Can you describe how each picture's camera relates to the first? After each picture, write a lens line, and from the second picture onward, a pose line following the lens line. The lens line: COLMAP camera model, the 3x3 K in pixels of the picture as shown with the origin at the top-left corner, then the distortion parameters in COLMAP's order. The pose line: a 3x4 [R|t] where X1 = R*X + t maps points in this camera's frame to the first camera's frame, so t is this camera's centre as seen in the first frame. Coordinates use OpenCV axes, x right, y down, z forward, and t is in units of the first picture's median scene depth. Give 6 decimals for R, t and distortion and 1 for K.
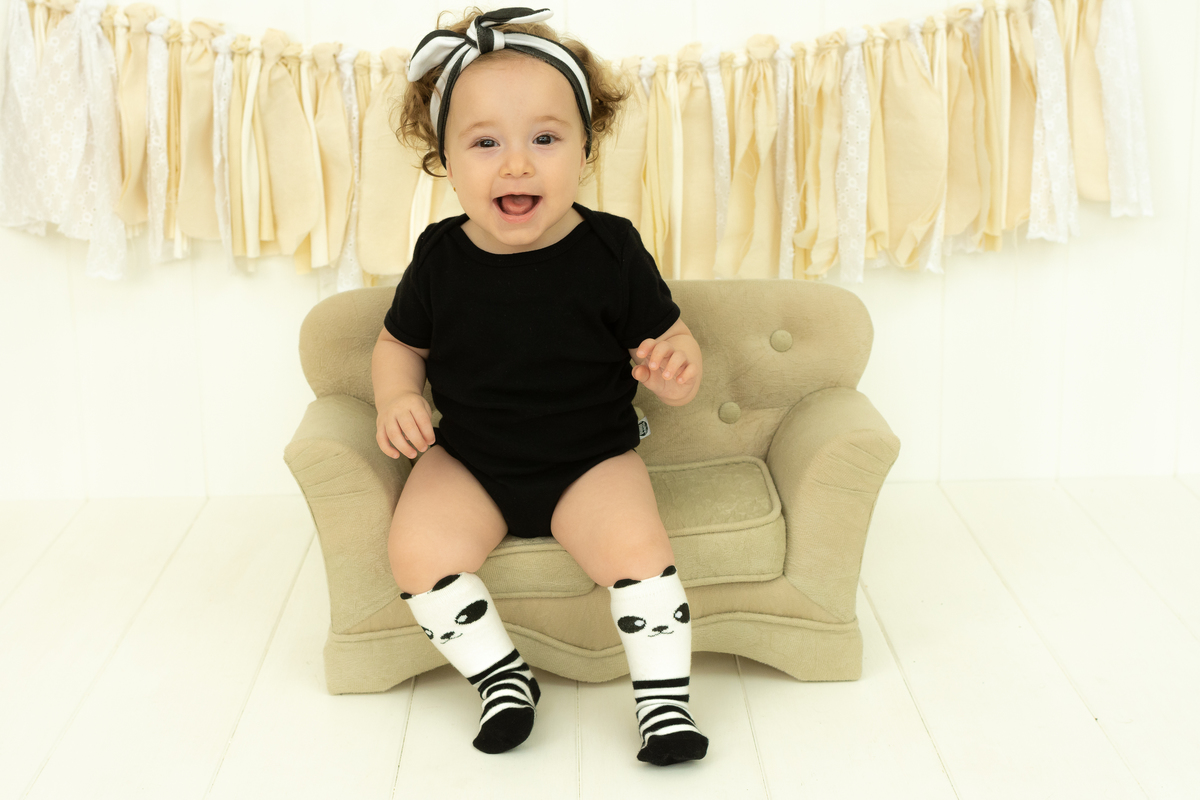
lens RADIAL K [[2176.8, 0, 602.3], [0, 2176.8, 370.8], [0, 0, 1]] dist [-0.079011, 0.058354]
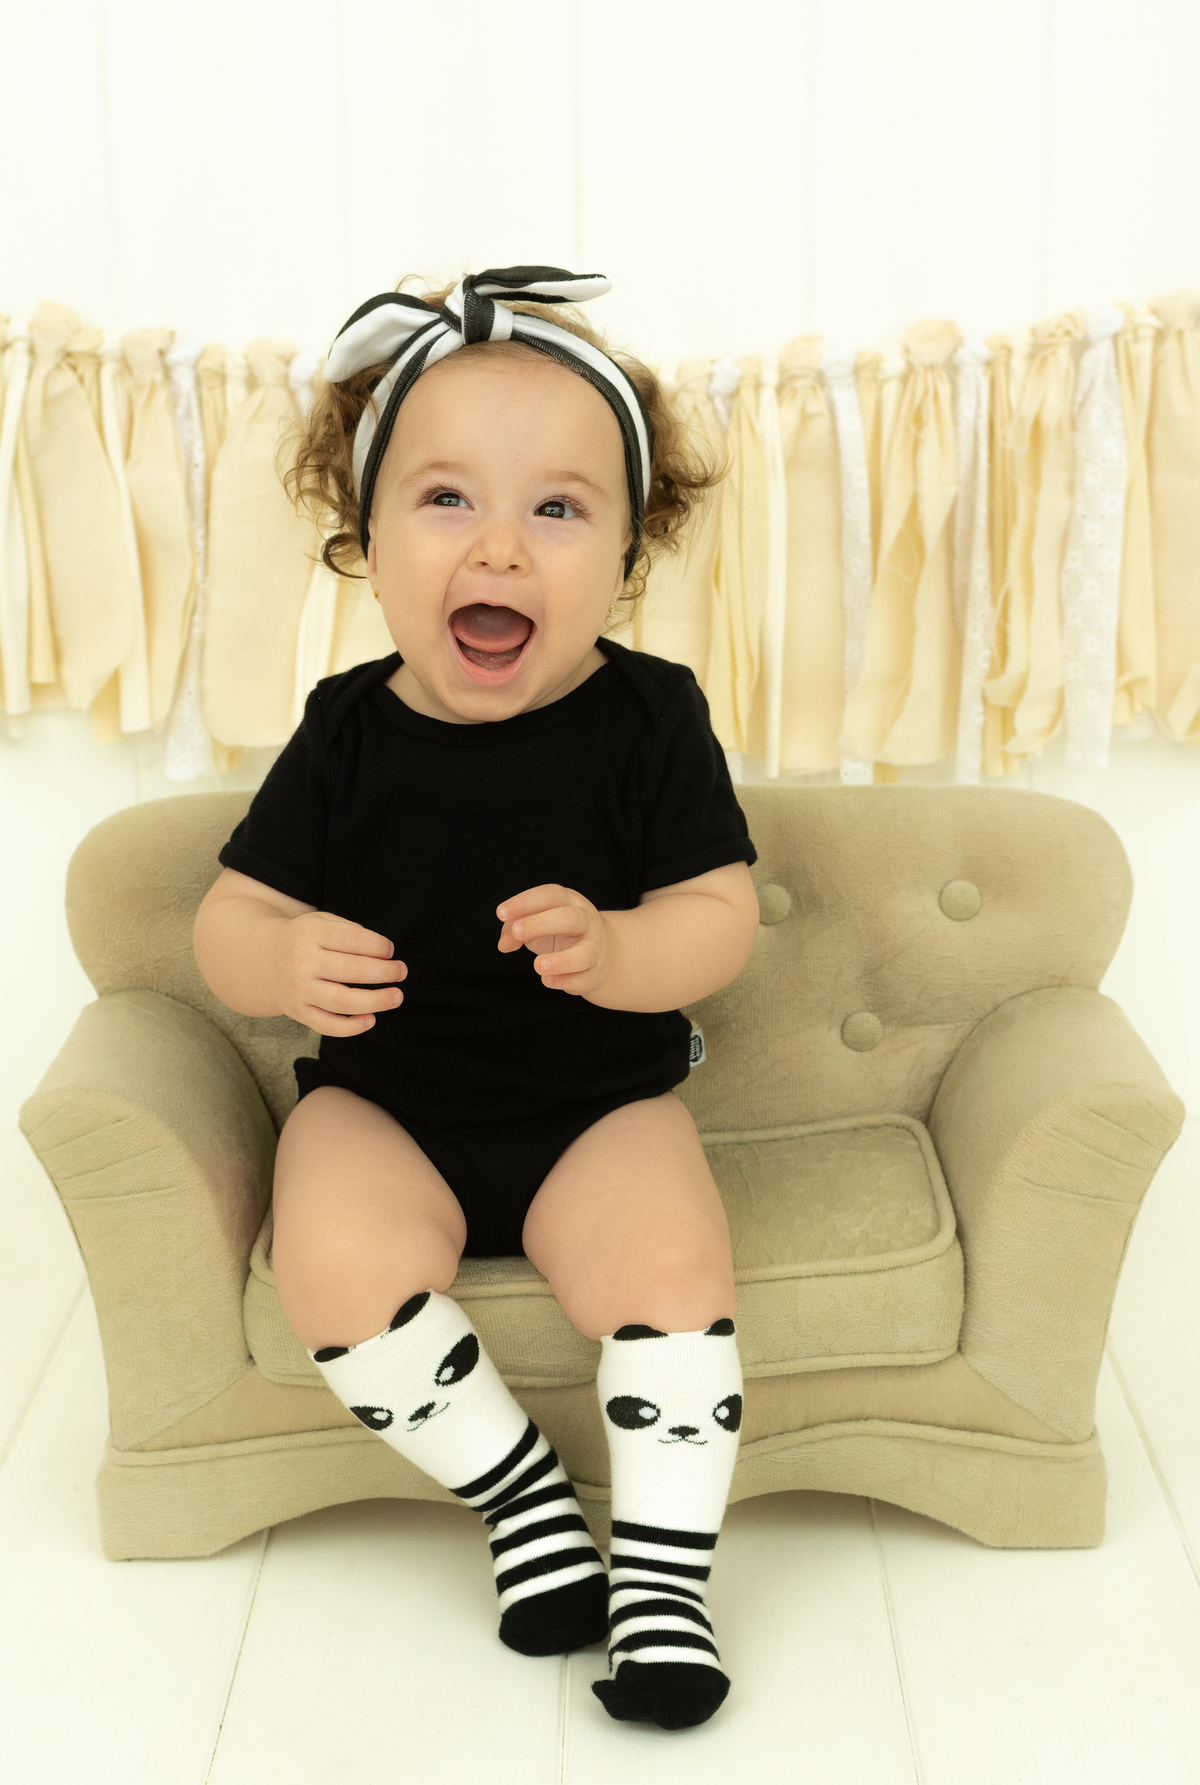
lens RADIAL K [[3224.1, 0, 600.0], [0, 3224.1, 892.5], [0, 0, 1]] dist [0.024173, 0.044705]
pose [[0.999582, 0.011134, -0.026674, 0.012504], [-0.010287, 0.999445, 0.031689, -0.034242], [0.027012, -0.031401, 0.999142, 0.172710]]
